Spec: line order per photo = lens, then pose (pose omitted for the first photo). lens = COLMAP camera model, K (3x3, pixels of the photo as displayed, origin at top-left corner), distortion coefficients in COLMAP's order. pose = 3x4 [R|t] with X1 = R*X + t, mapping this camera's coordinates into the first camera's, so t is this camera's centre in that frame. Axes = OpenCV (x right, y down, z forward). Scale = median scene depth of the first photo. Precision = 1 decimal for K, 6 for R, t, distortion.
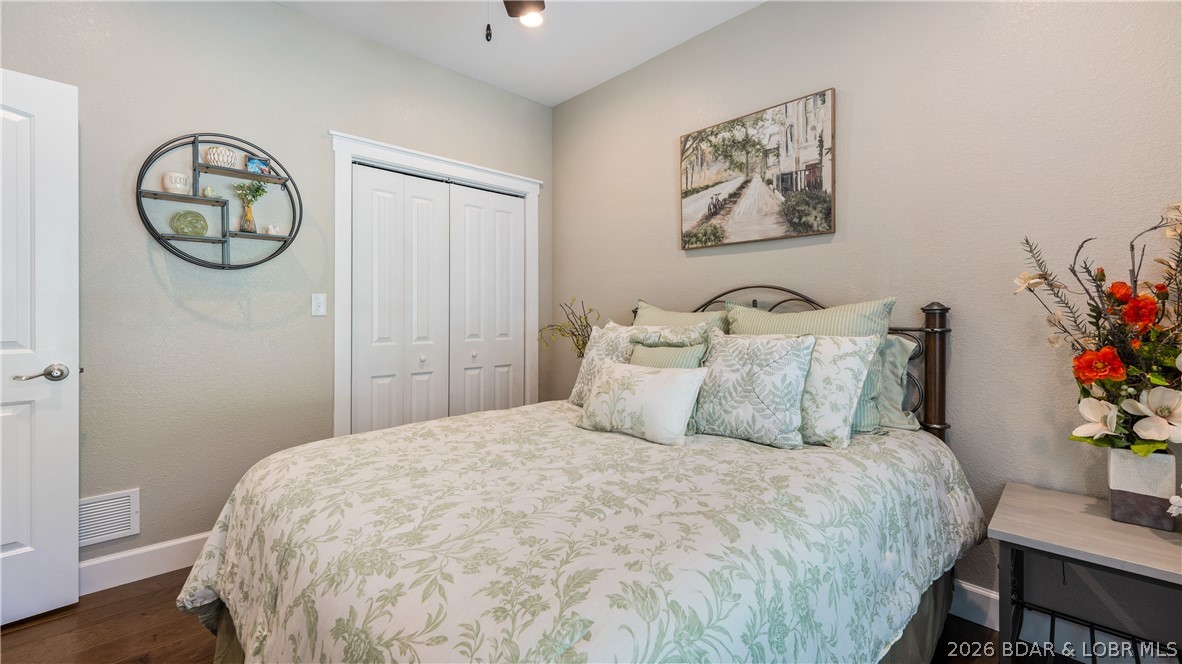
lens RADIAL K [[484.3, 0, 591.4], [0, 484.3, 329.2], [0, 0, 1]] dist [0.012459, -0.001347]
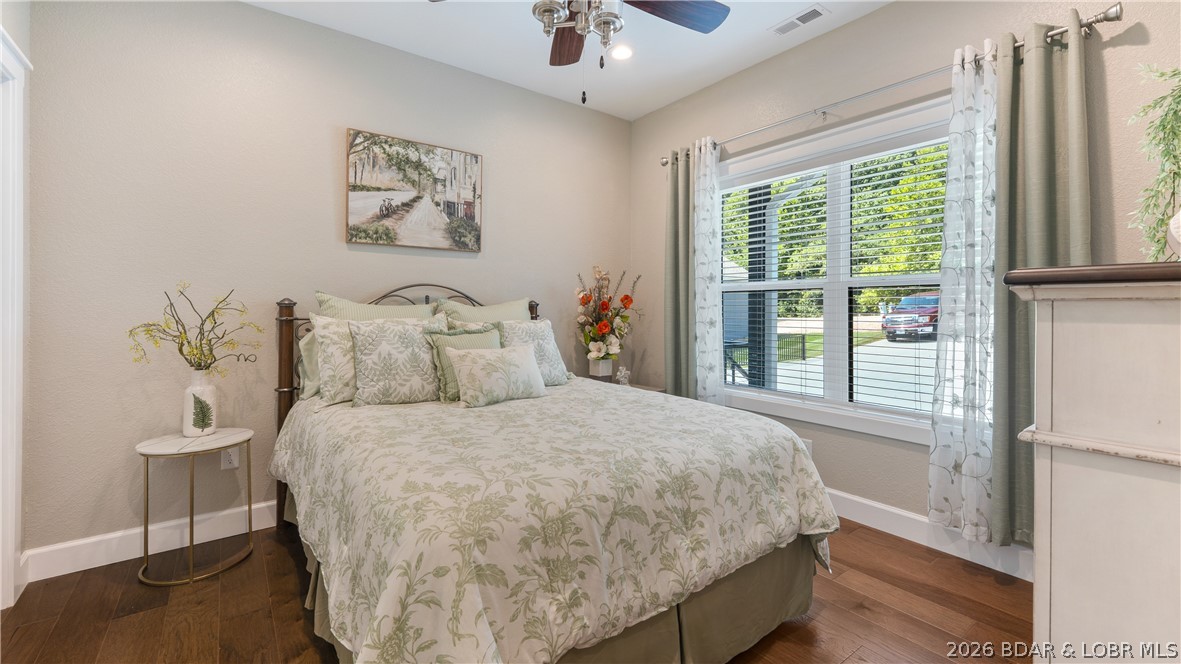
lens RADIAL K [[483.8, 0, 591.3], [0, 483.8, 330.3], [0, 0, 1]] dist [0.012459, -0.001347]
pose [[0.126997, -0.083652, 0.988369, -0.838989], [-0.001793, 0.996416, 0.084563, -0.073675], [-0.991902, -0.012512, 0.126392, 0.403575]]
